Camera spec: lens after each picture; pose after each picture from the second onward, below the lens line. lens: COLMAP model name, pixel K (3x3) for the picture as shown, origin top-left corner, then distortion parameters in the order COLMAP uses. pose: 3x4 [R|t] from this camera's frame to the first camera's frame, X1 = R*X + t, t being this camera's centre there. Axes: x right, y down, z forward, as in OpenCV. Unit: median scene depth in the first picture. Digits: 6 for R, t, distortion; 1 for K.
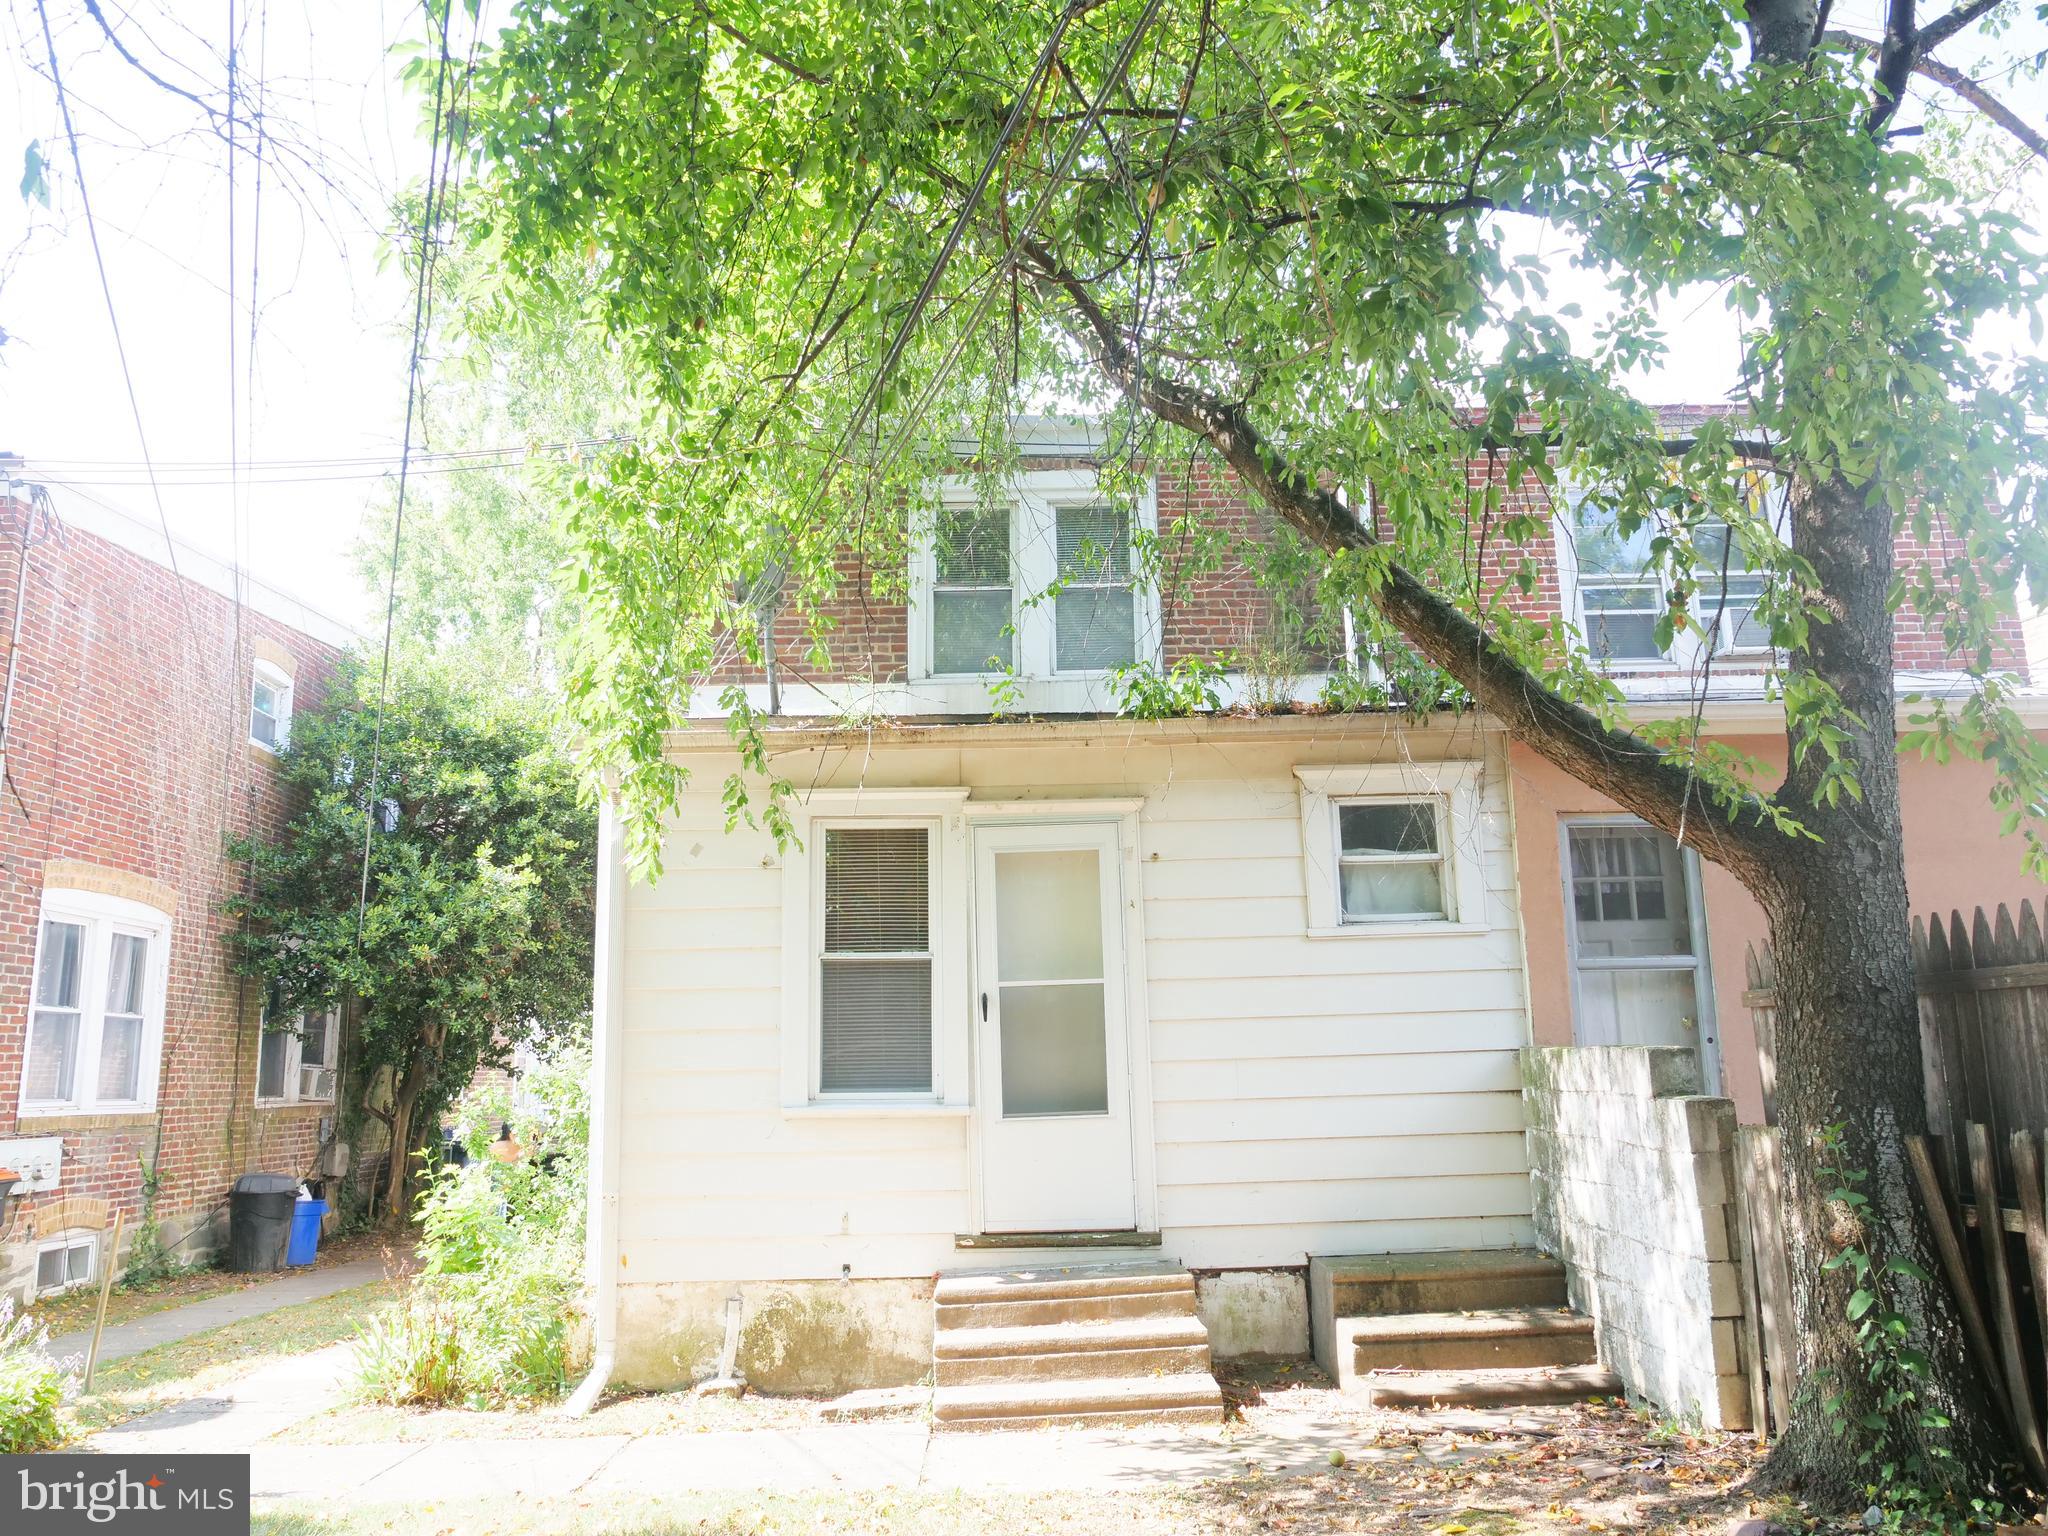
lens RADIAL K [[1471.2, 0, 1017.7], [0, 1471.2, 763.3], [0, 0, 1]] dist [-0.033025, 0.015354]
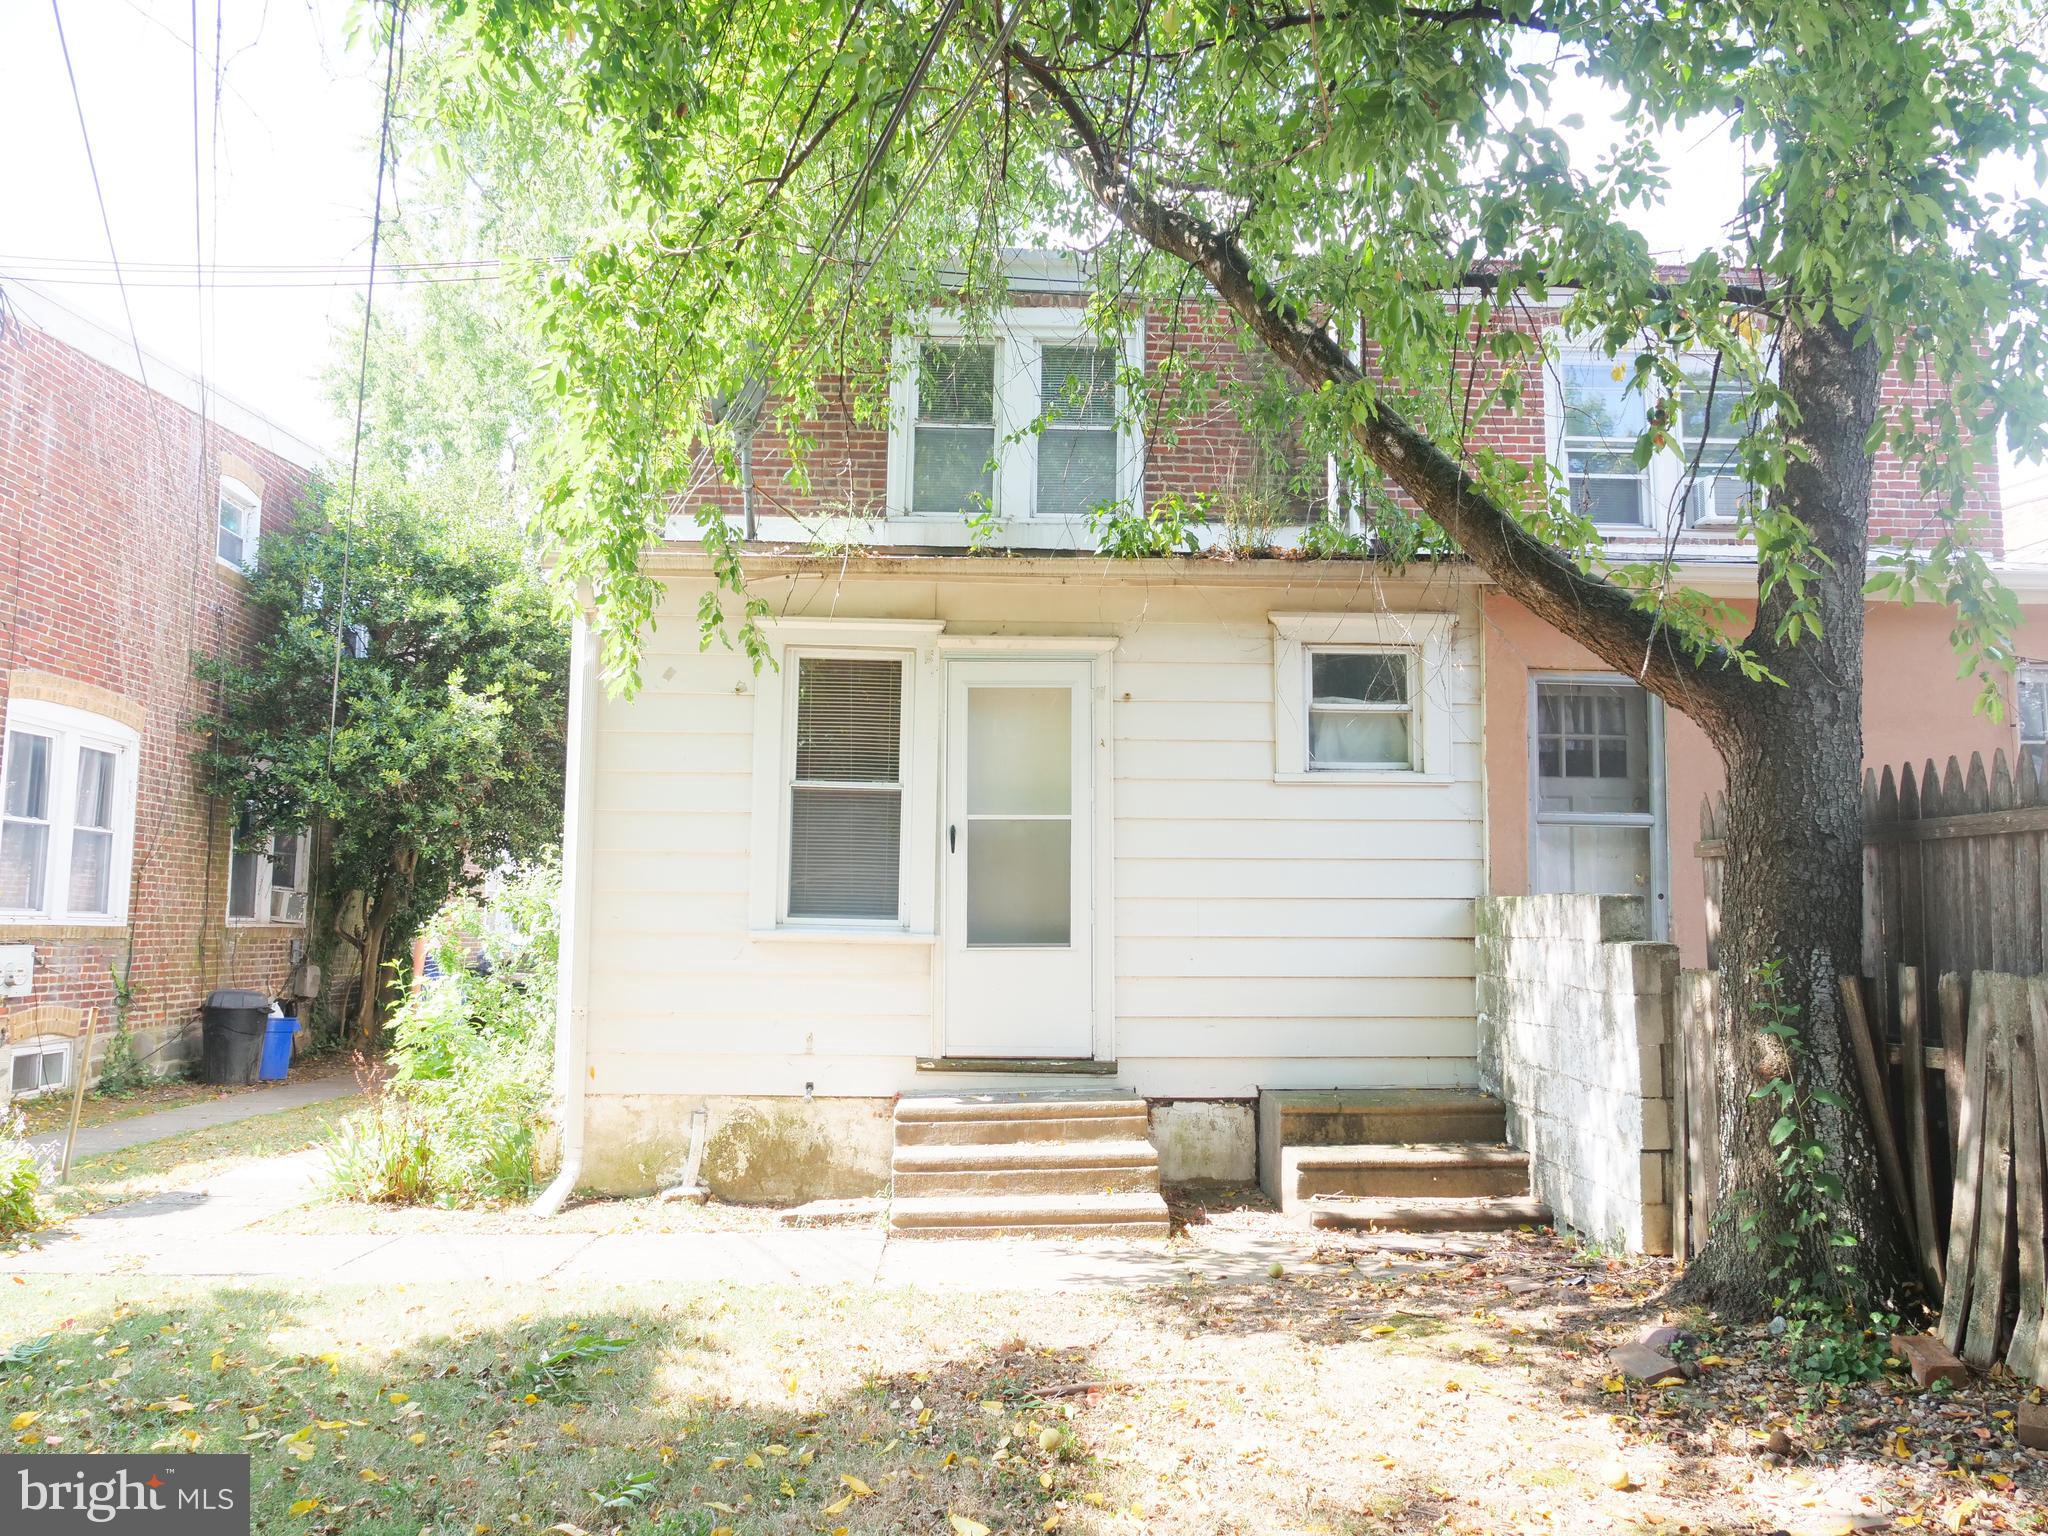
lens RADIAL K [[1471.2, 0, 1018.1], [0, 1471.2, 763.6], [0, 0, 1]] dist [-0.033025, 0.015354]
pose [[0.999187, 0.035399, 0.019293, 0.001130], [-0.037062, 0.994883, 0.093990, 0.017372], [-0.015867, -0.094629, 0.995386, -0.003935]]
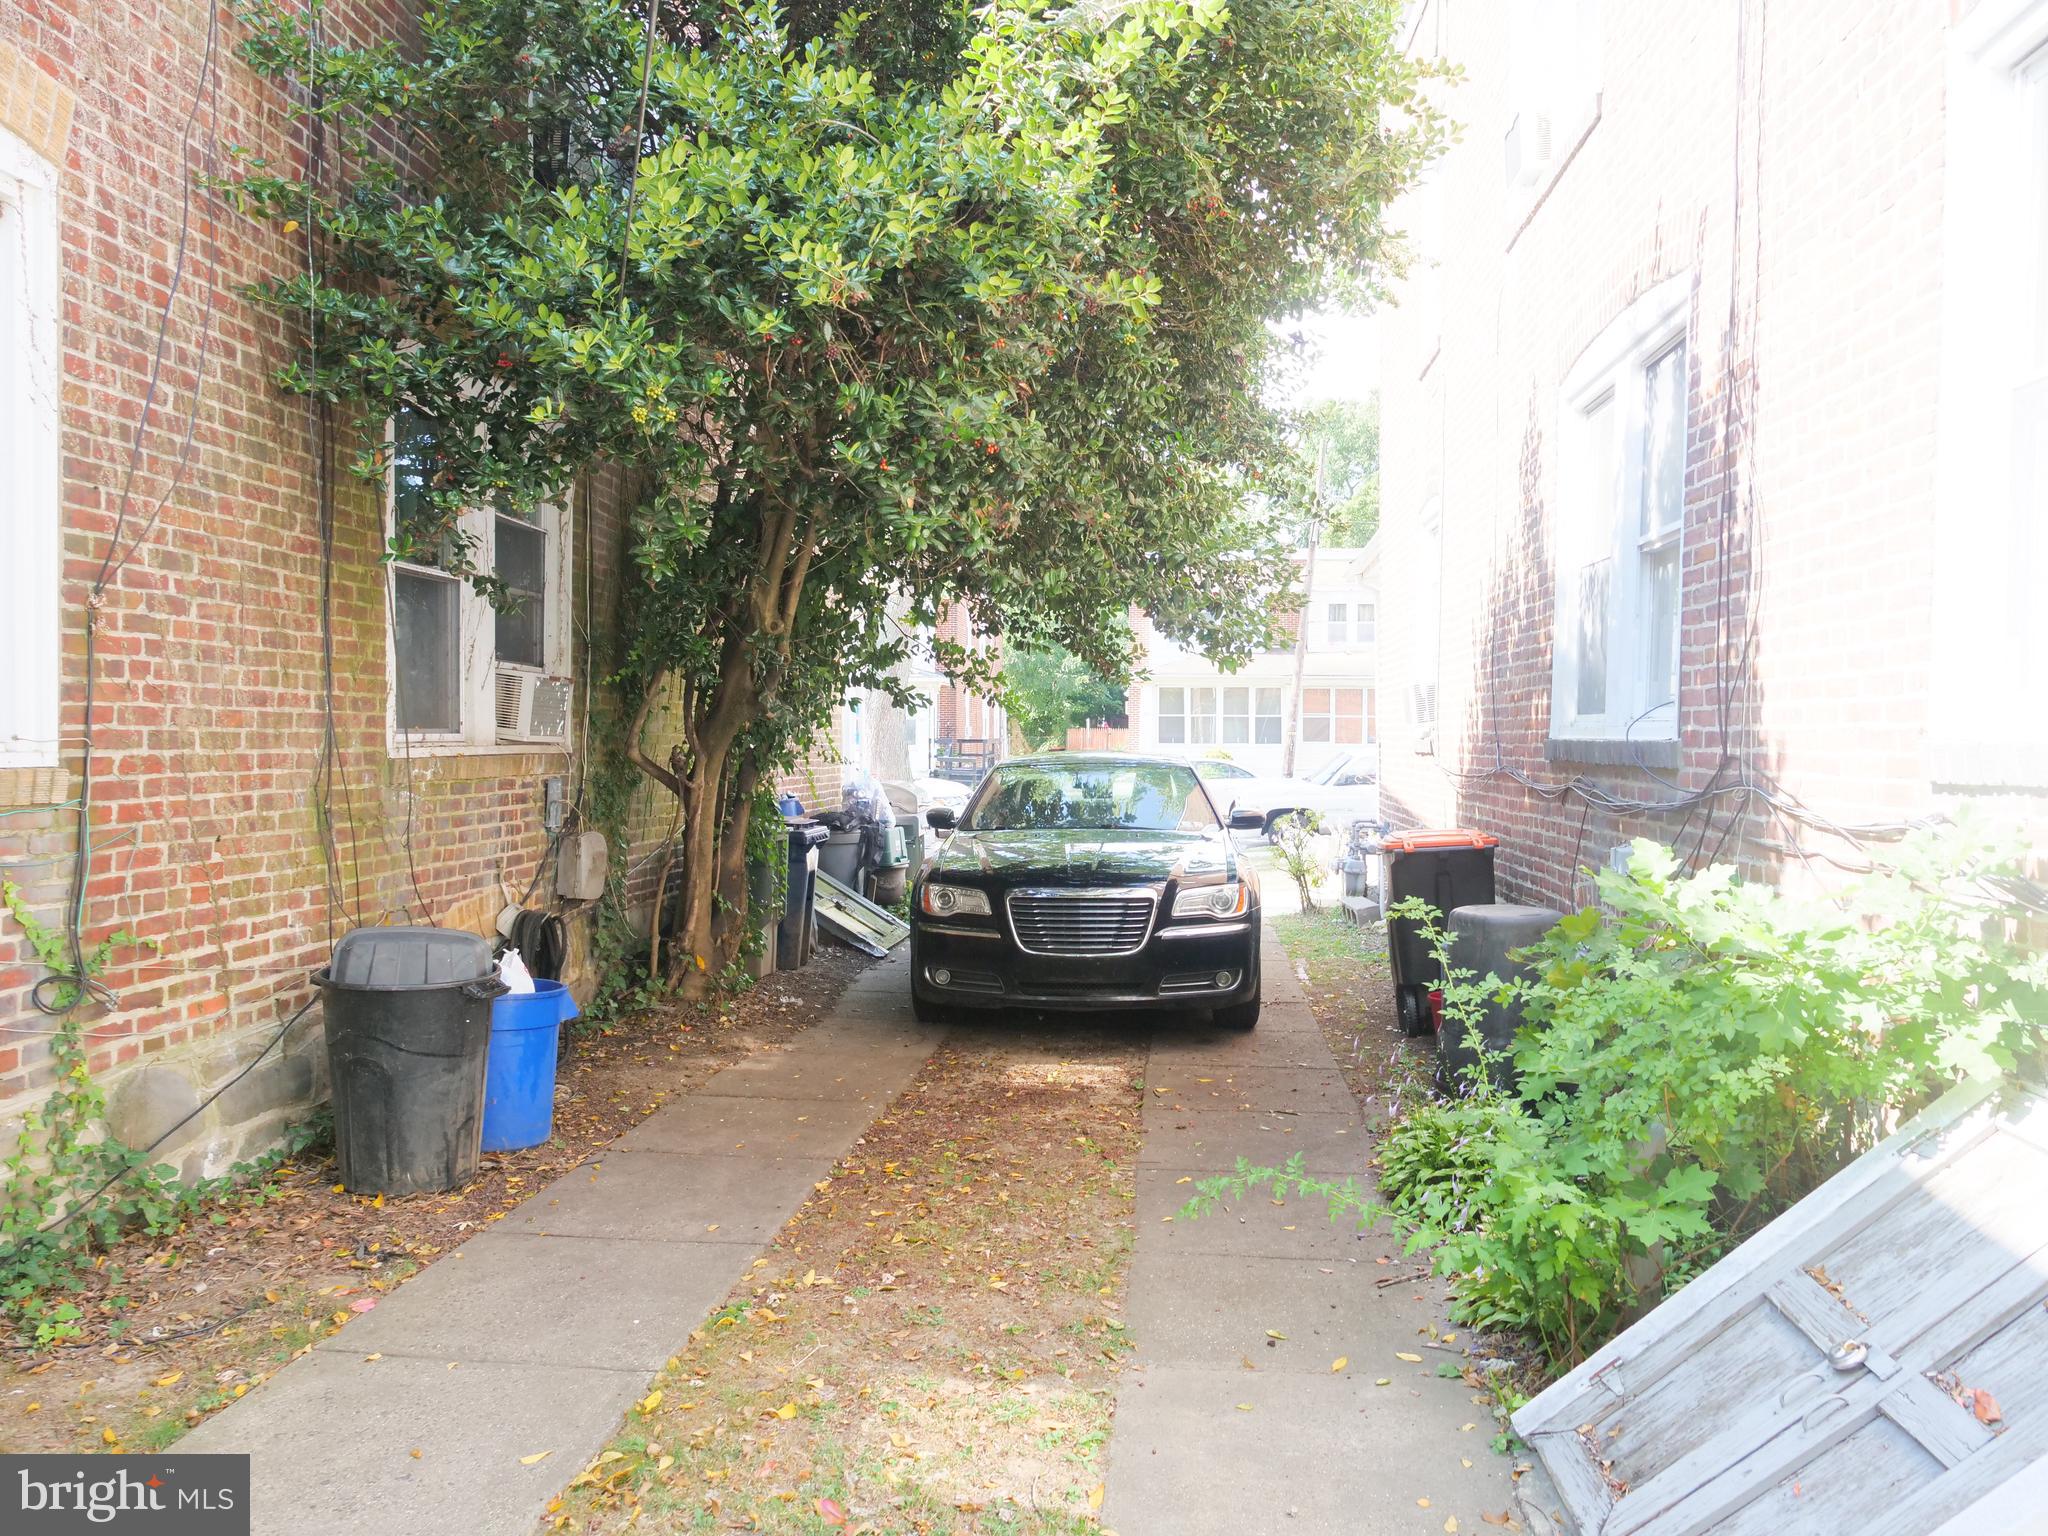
lens RADIAL K [[1471.2, 0, 1020.9], [0, 1471.2, 758.9], [0, 0, 1]] dist [-0.033025, 0.015354]
pose [[0.991531, 0.033620, -0.125447, -0.561943], [-0.004610, 0.974415, 0.224708, 0.273653], [0.129792, -0.222227, 0.966317, 1.189306]]
